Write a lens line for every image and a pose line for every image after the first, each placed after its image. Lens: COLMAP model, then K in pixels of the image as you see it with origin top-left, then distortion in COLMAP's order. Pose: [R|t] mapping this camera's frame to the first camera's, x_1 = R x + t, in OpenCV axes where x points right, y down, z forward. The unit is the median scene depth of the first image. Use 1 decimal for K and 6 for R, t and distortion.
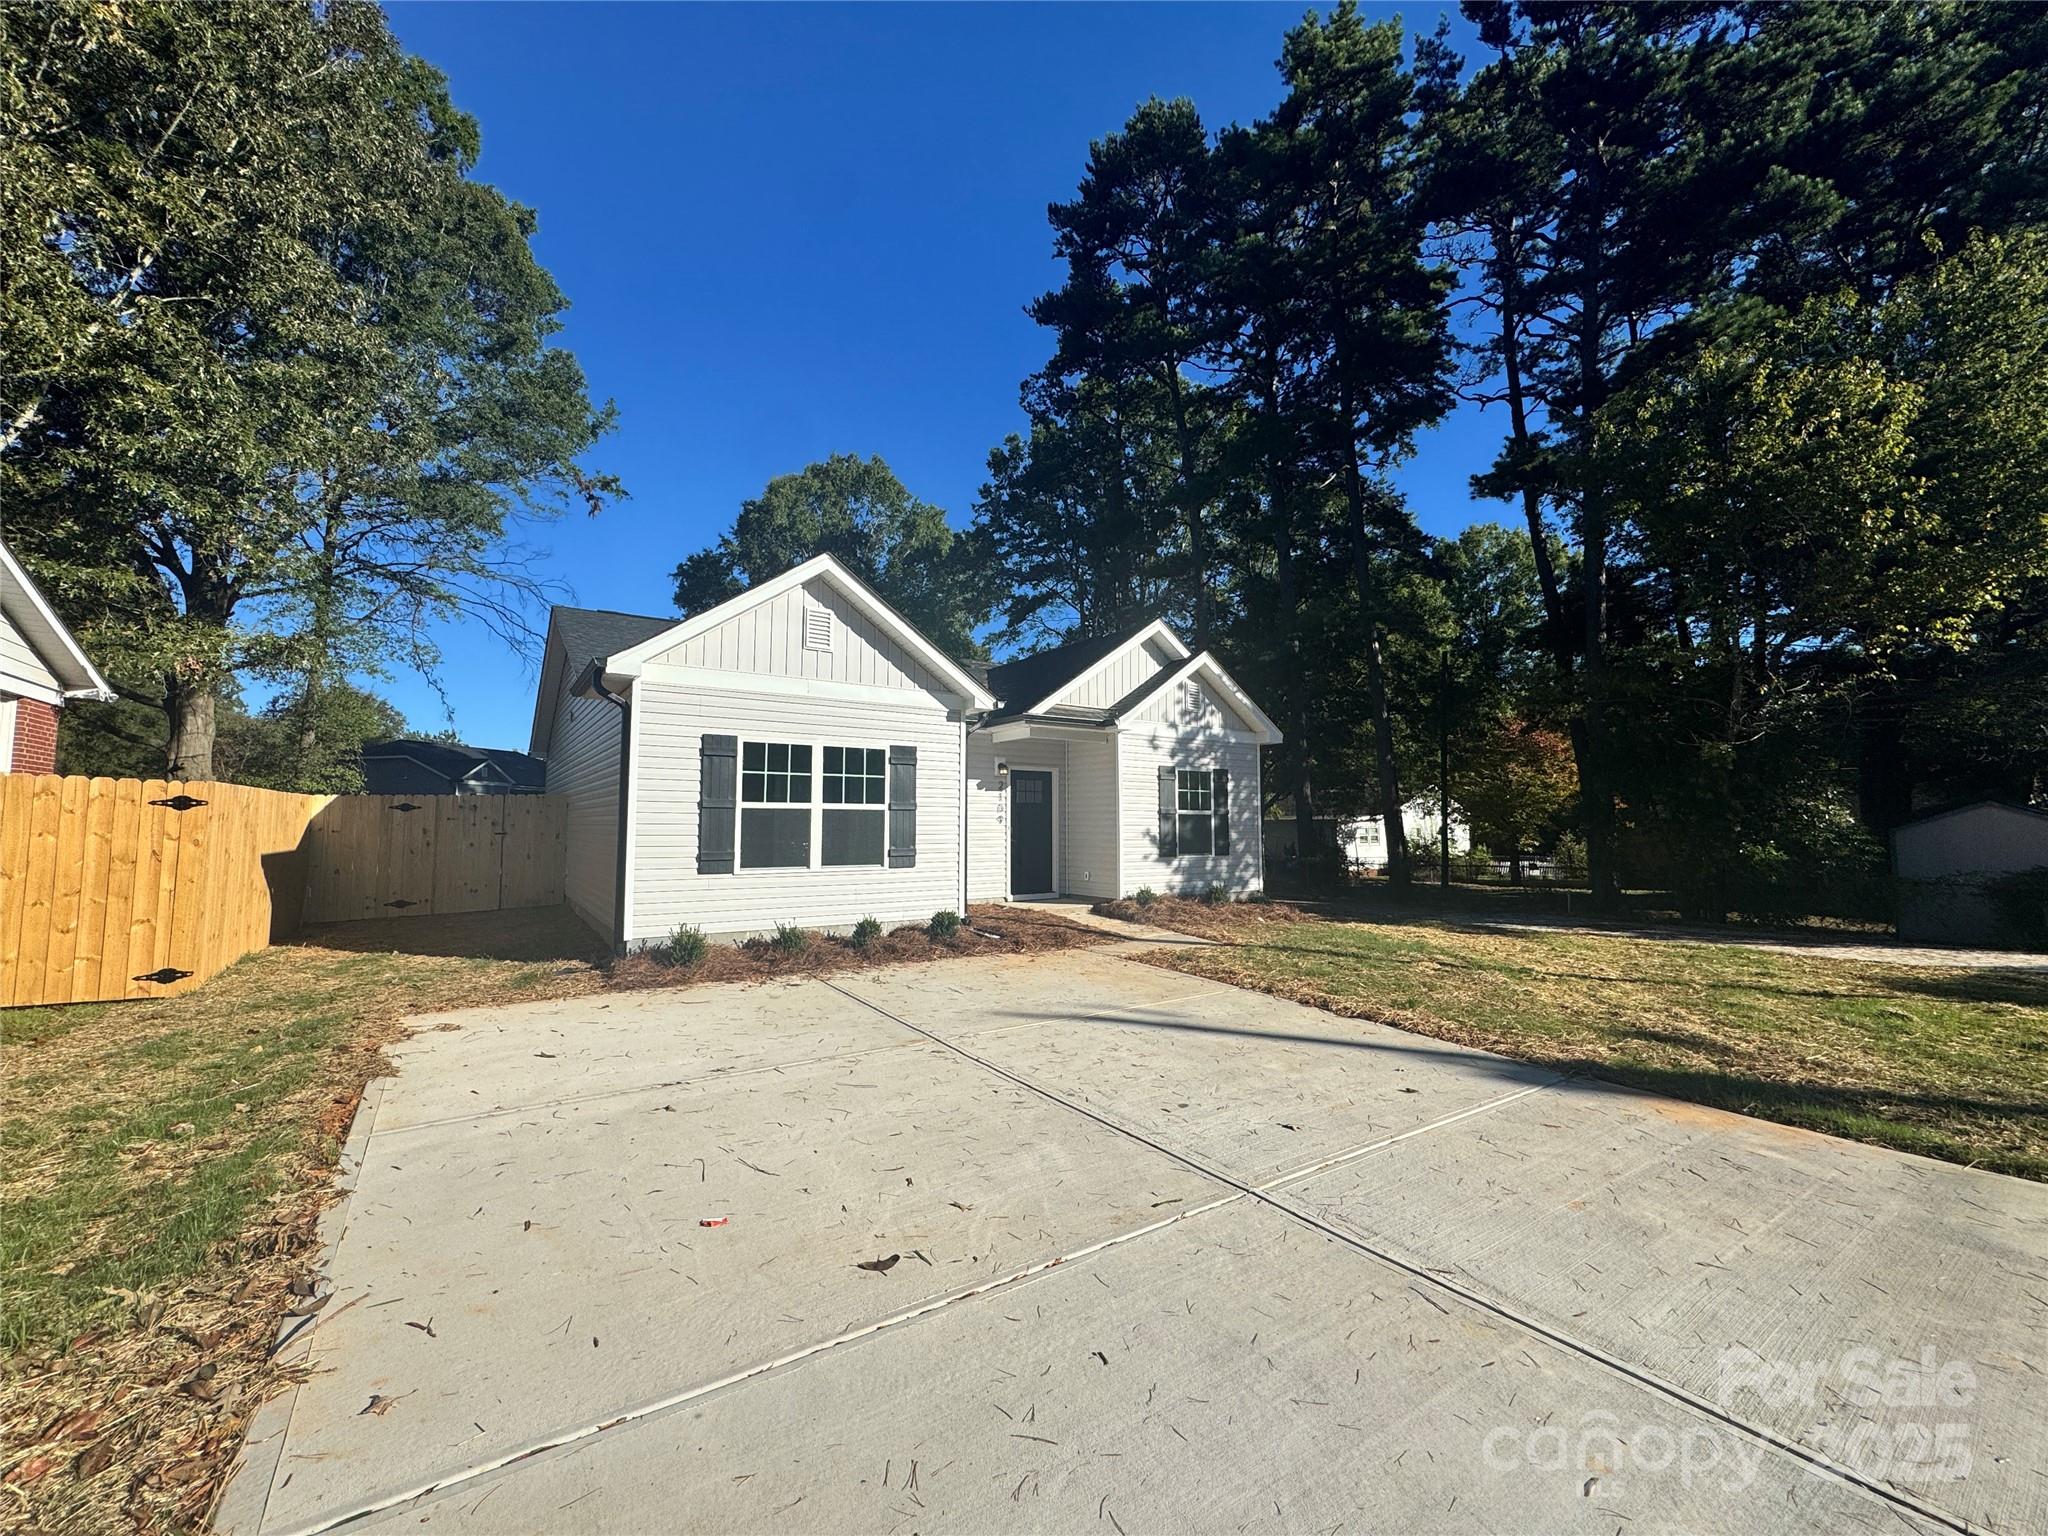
lens RADIAL K [[816.1, 0, 1020.2], [0, 816.1, 758.0], [0, 0, 1]] dist [-0.003081, 0.000957]
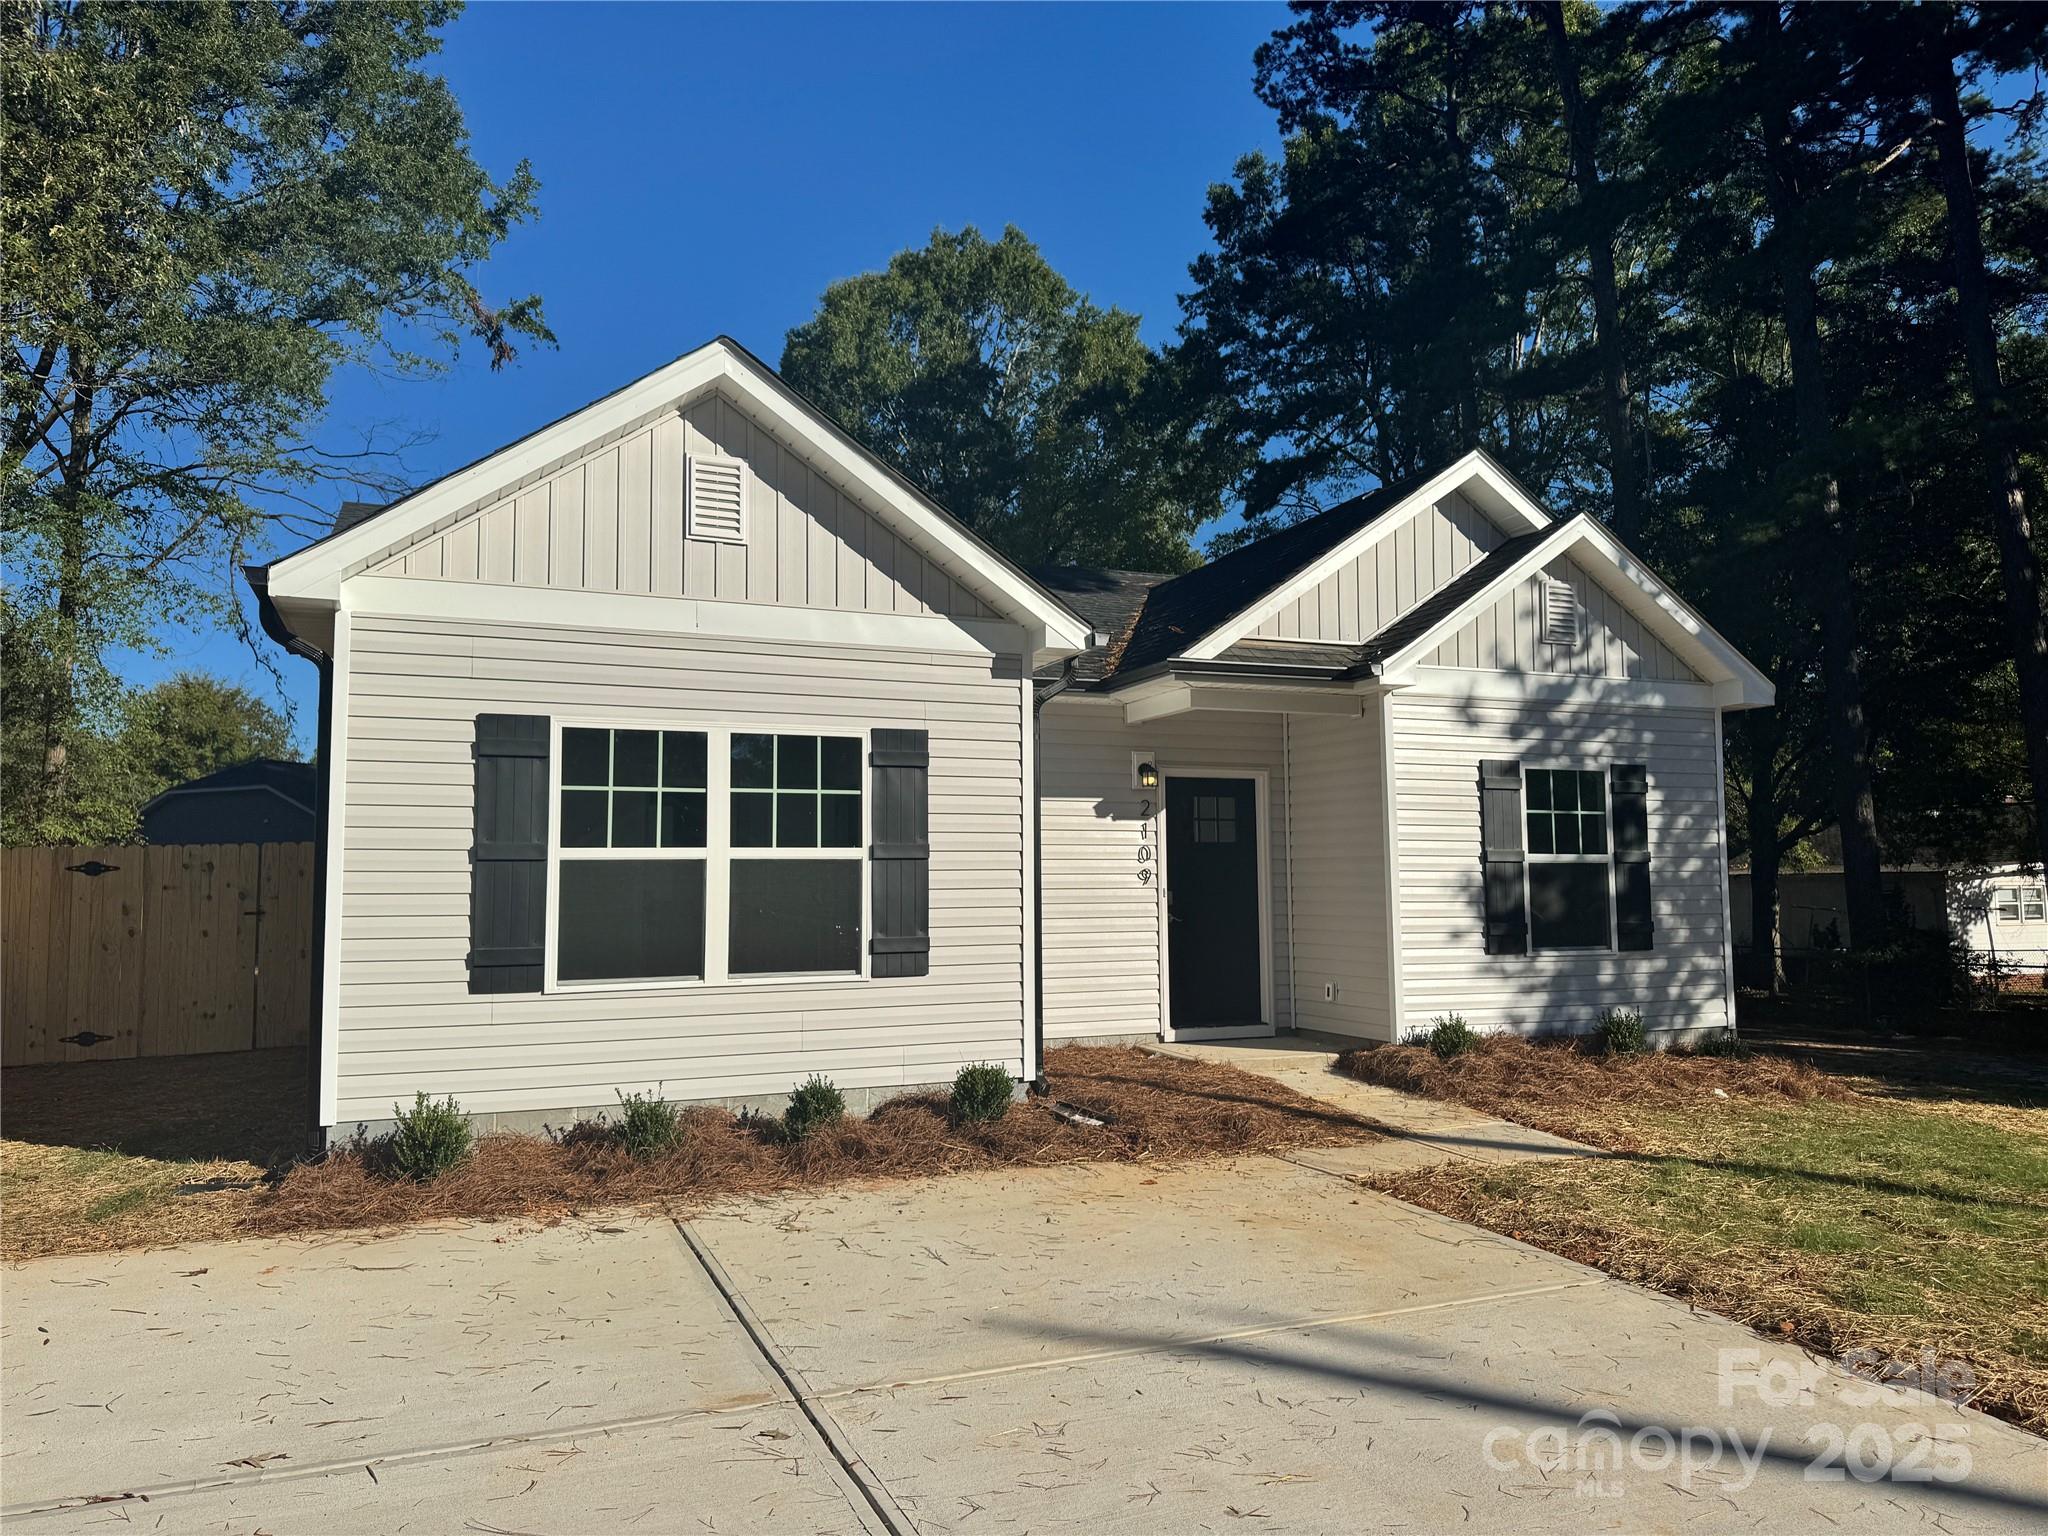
lens RADIAL K [[1444.4, 0, 1013.4], [0, 1444.4, 769.4], [0, 0, 1]] dist [0.053569, -0.056572]
pose [[0.979178, -0.025558, -0.201386, 0.078378], [0.025474, 0.999671, -0.003010, 0.010912], [0.201397, -0.002182, 0.979507, 0.128872]]
